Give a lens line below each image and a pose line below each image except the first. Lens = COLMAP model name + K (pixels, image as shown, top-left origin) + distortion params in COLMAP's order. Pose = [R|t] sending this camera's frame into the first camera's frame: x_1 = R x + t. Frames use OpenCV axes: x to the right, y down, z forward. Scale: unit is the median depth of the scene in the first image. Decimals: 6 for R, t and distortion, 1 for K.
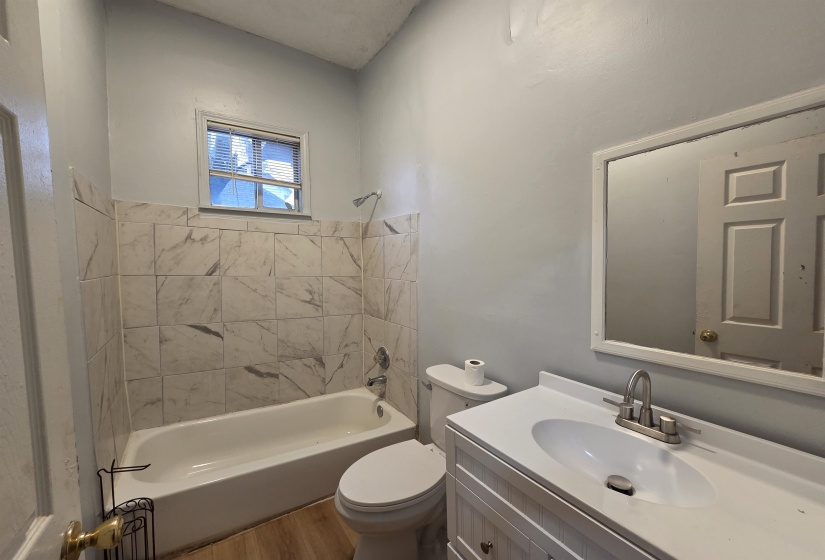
lens RADIAL K [[339.1, 0, 411.5], [0, 339.1, 287.5], [0, 0, 1]] dist [0.000920, 0.000066]
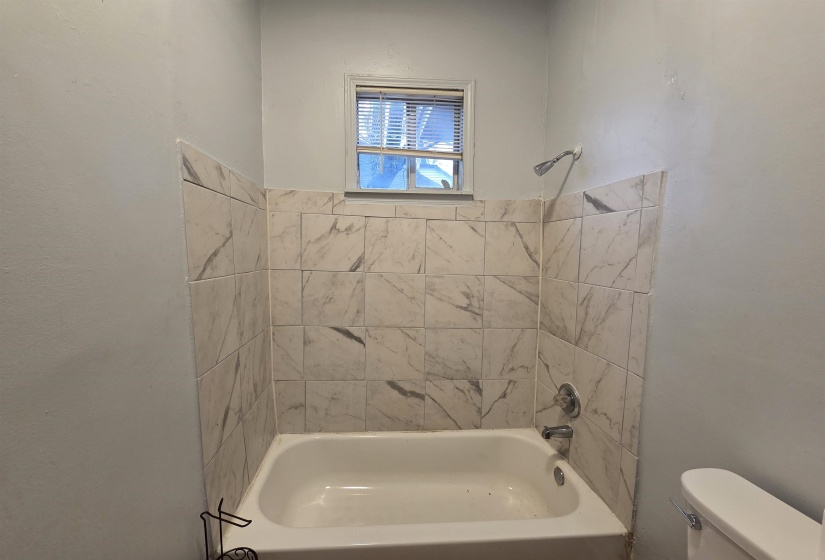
lens RADIAL K [[334.6, 0, 402.6], [0, 334.6, 283.5], [0, 0, 1]] dist [0.001324, 0.000220]
pose [[0.879444, 0.049847, -0.473386, -0.080639], [-0.040588, 0.998733, 0.029763, -0.033518], [0.474269, -0.006961, 0.880352, 0.299457]]
